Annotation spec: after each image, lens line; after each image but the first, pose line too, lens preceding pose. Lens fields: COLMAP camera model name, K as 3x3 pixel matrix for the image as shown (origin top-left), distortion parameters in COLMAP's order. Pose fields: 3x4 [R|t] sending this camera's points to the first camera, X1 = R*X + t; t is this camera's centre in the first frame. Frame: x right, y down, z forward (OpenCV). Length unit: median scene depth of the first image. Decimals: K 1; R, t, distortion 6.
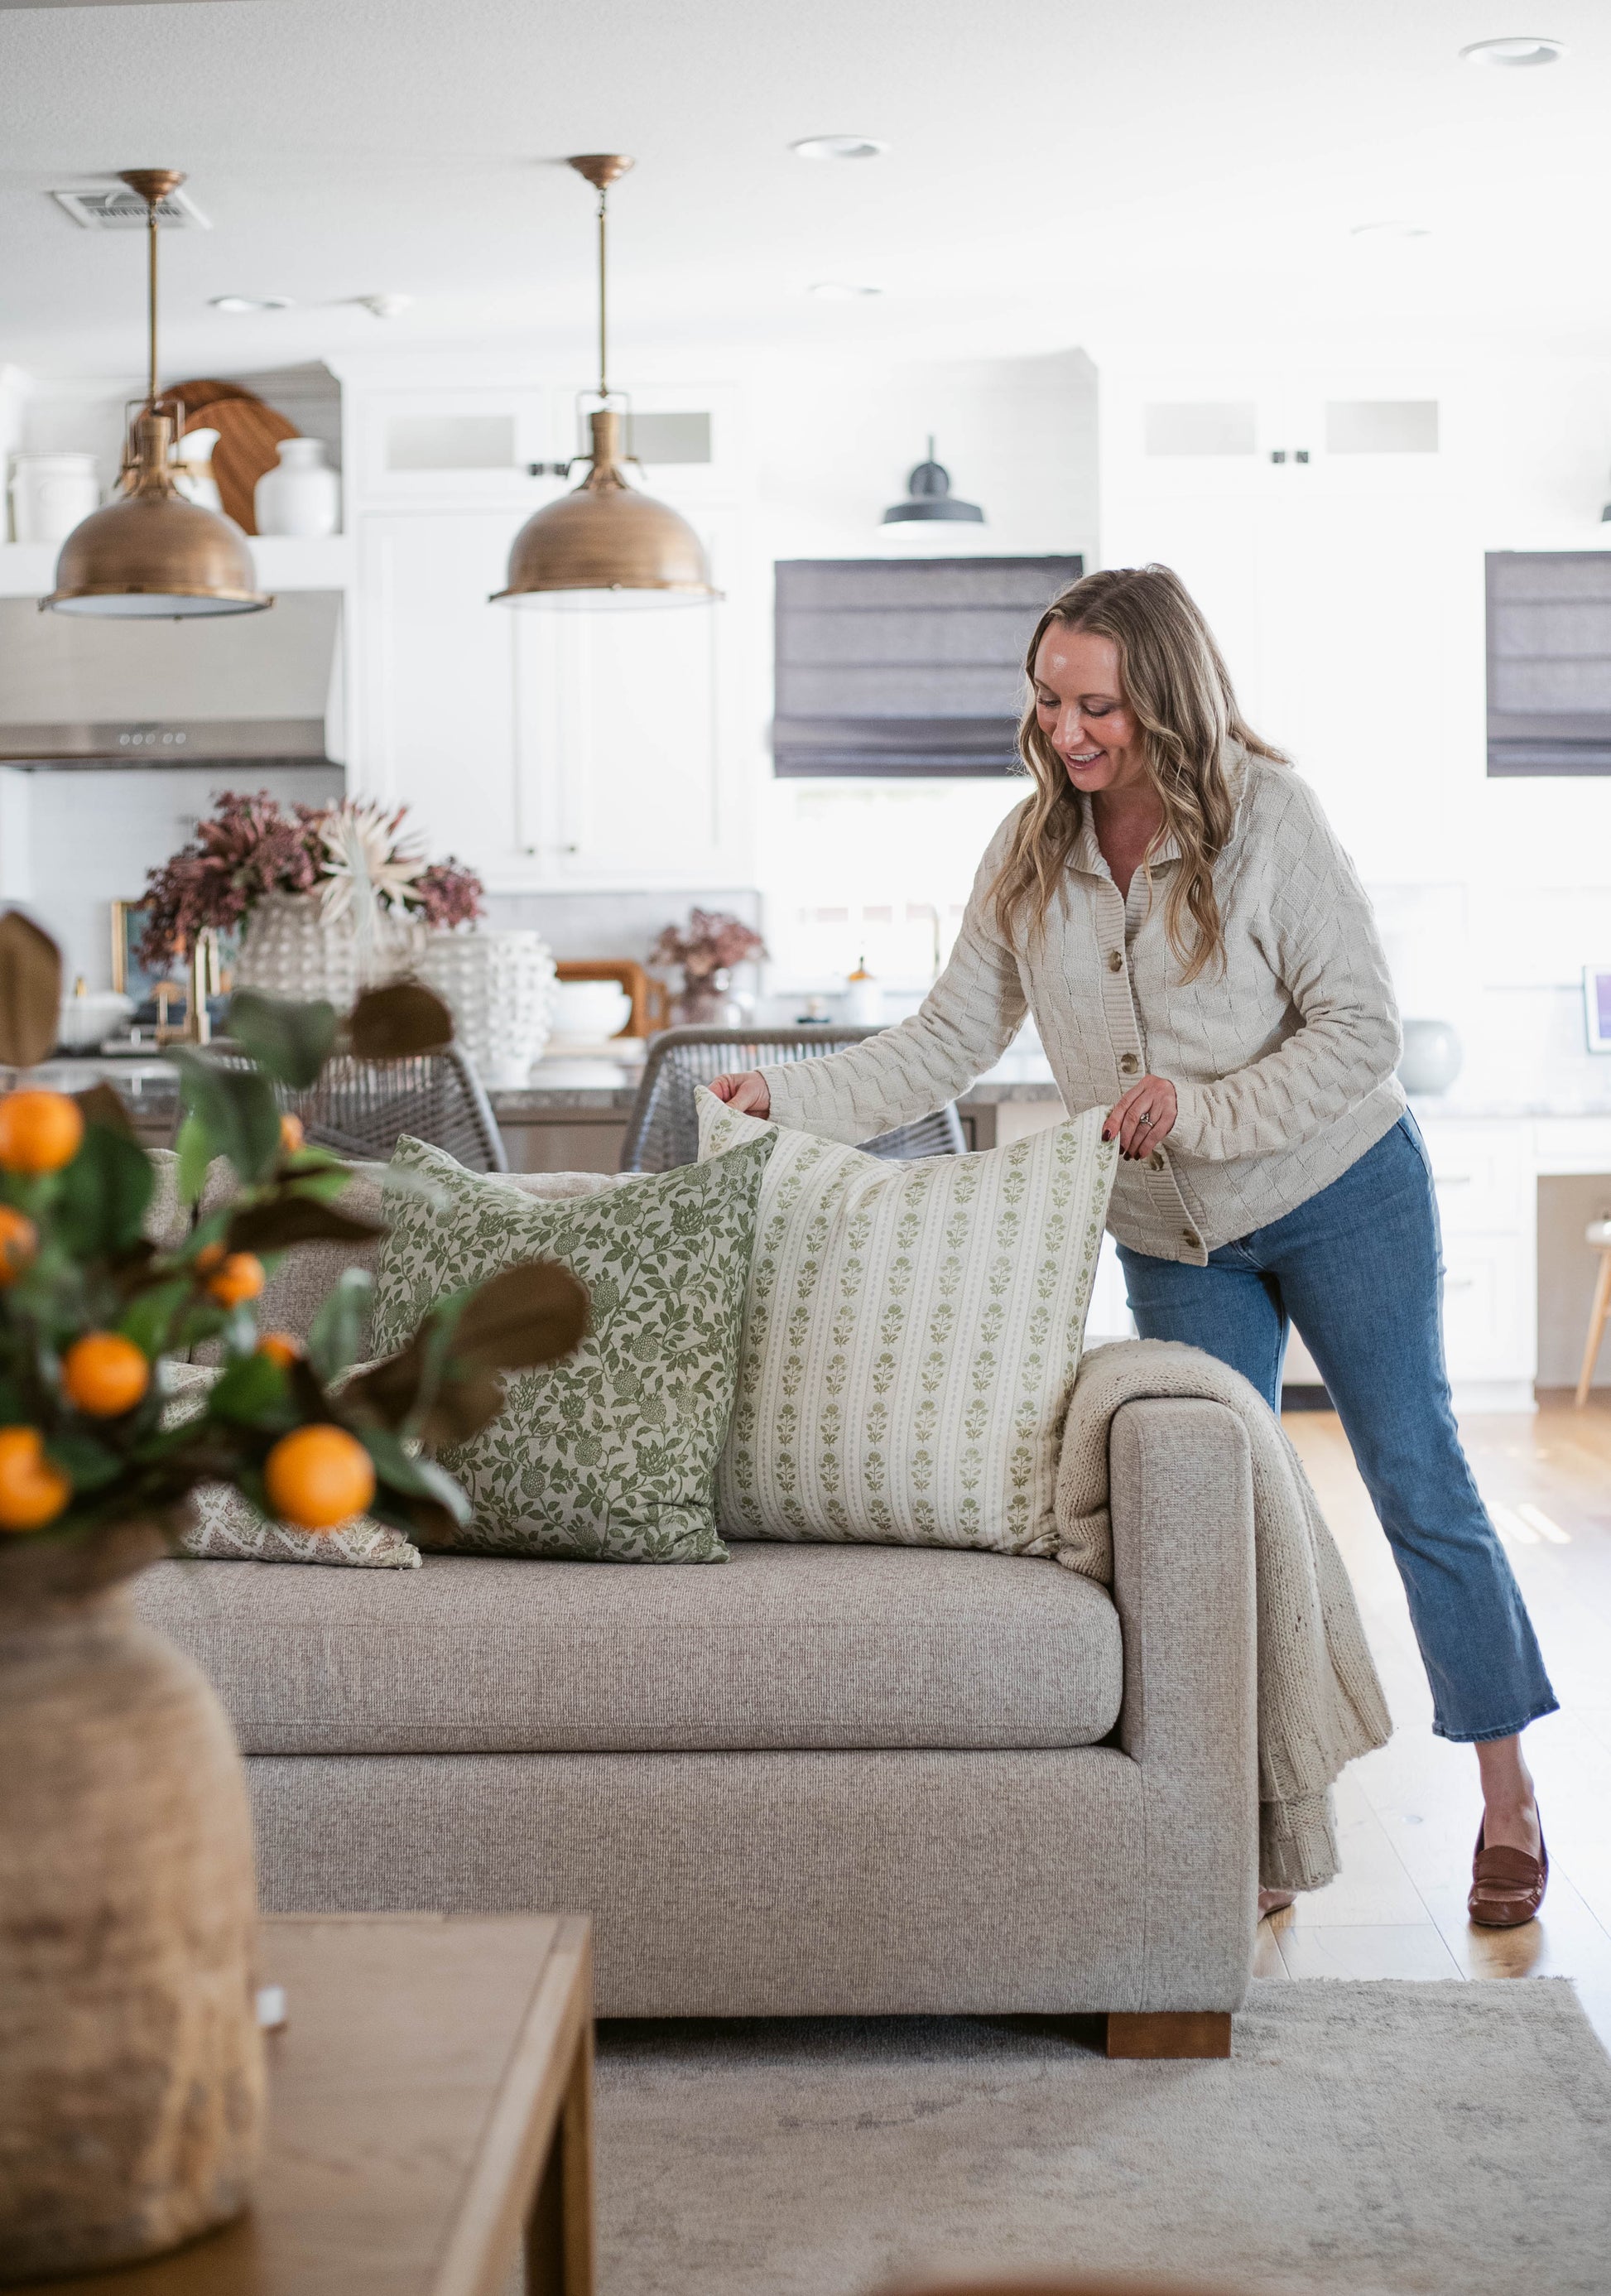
lens RADIAL K [[3766.9, 0, 810.0], [0, 3766.9, 1155.9], [0, 0, 1]] dist [-0.095818, 0.000000]
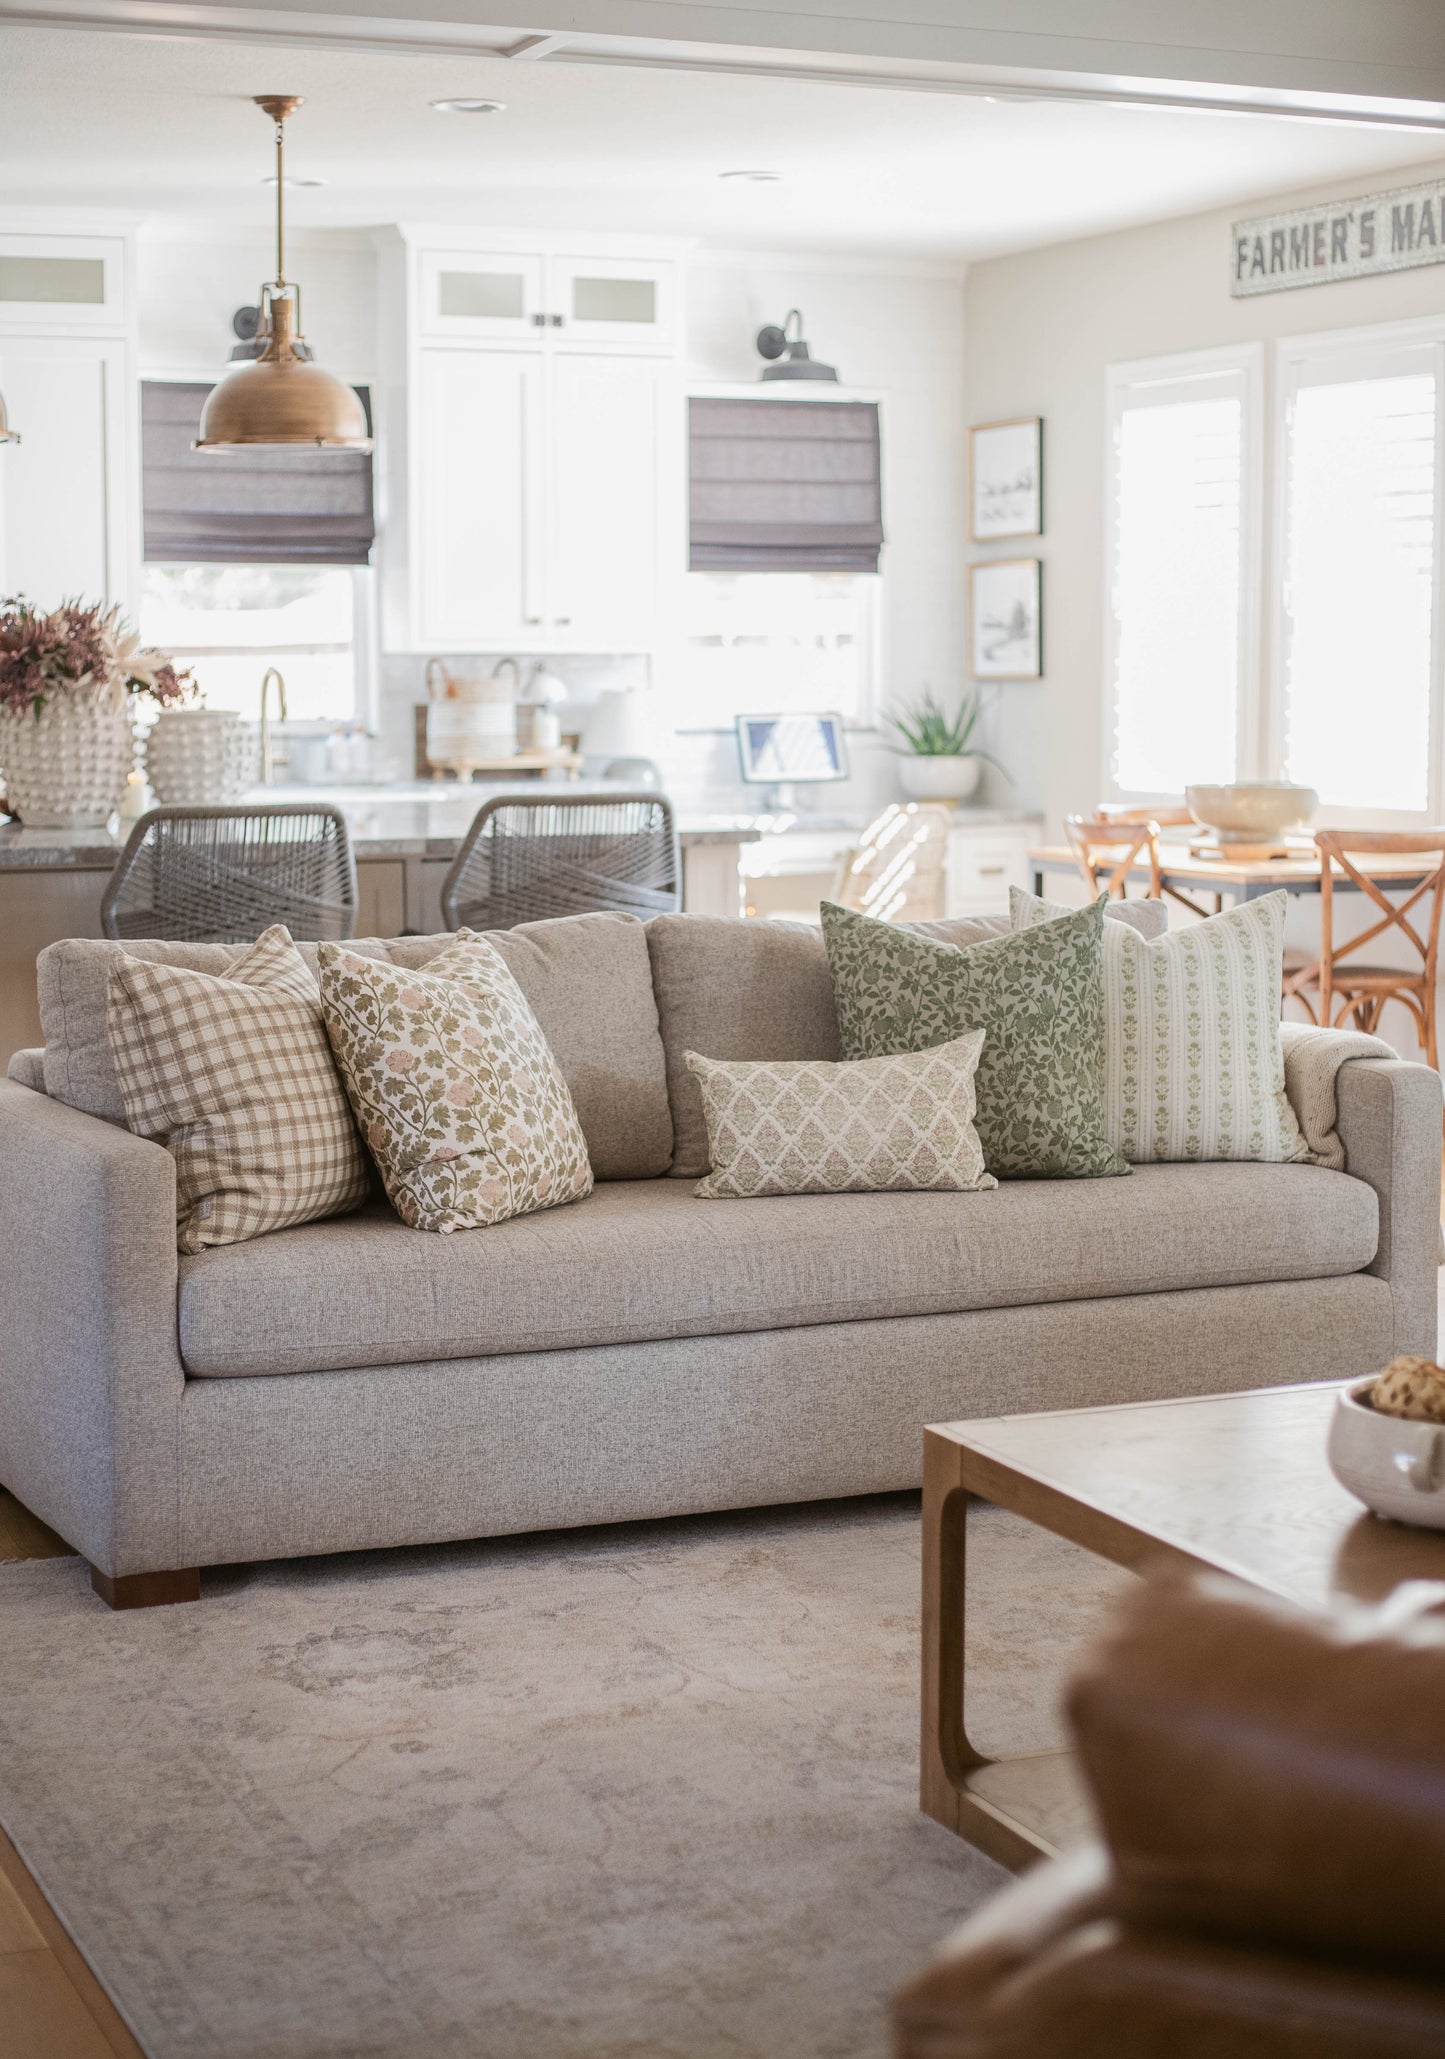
lens RADIAL K [[3378.3, 0, 702.1], [0, 3378.3, 1028.2], [0, 0, 1]] dist [-0.095818, 0.000000]
pose [[0.907975, -0.035523, 0.417516, -0.418445], [0.009129, 0.997841, 0.065045, -0.024973], [-0.418925, -0.055248, 0.906338, -0.107624]]
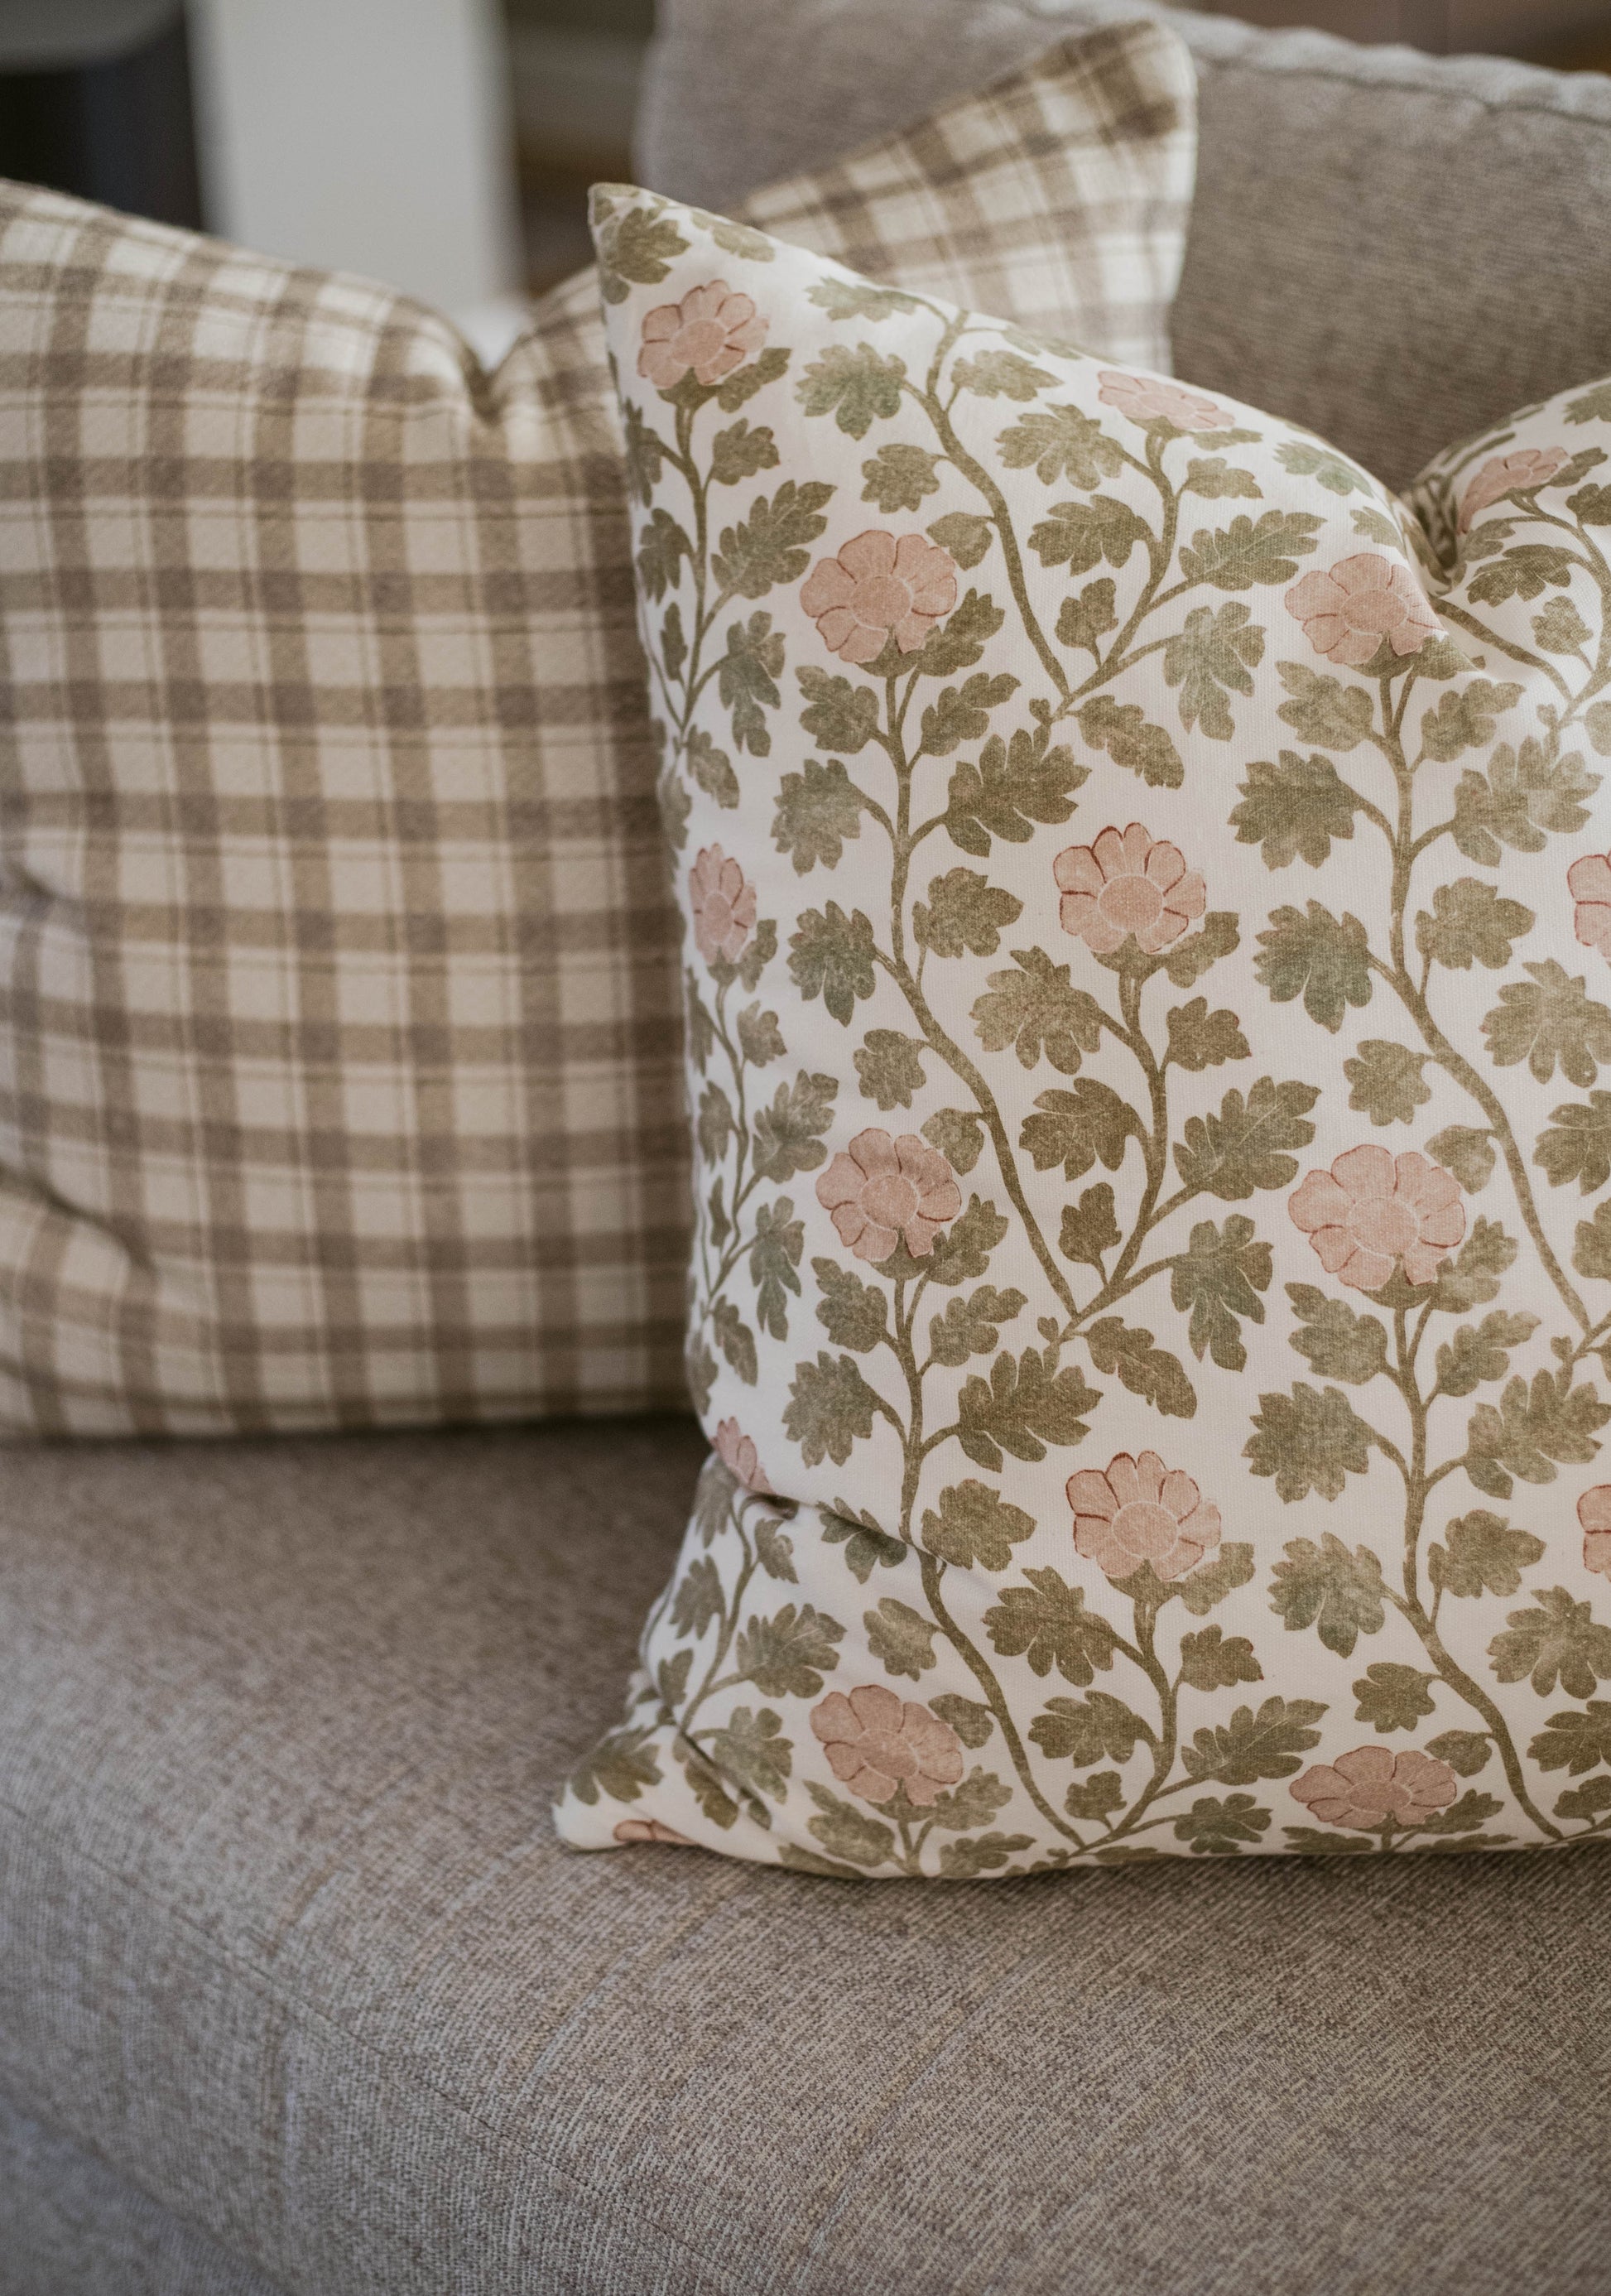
lens RADIAL K [[3766.9, 0, 808.4], [0, 3766.9, 1147.4], [0, 0, 1]] dist [-0.095818, 0.000000]
pose [[0.764845, 0.281739, -0.579340, -0.094067], [0.001271, 0.898636, 0.438693, -0.029405], [0.644213, -0.336268, 0.686960, 0.448142]]
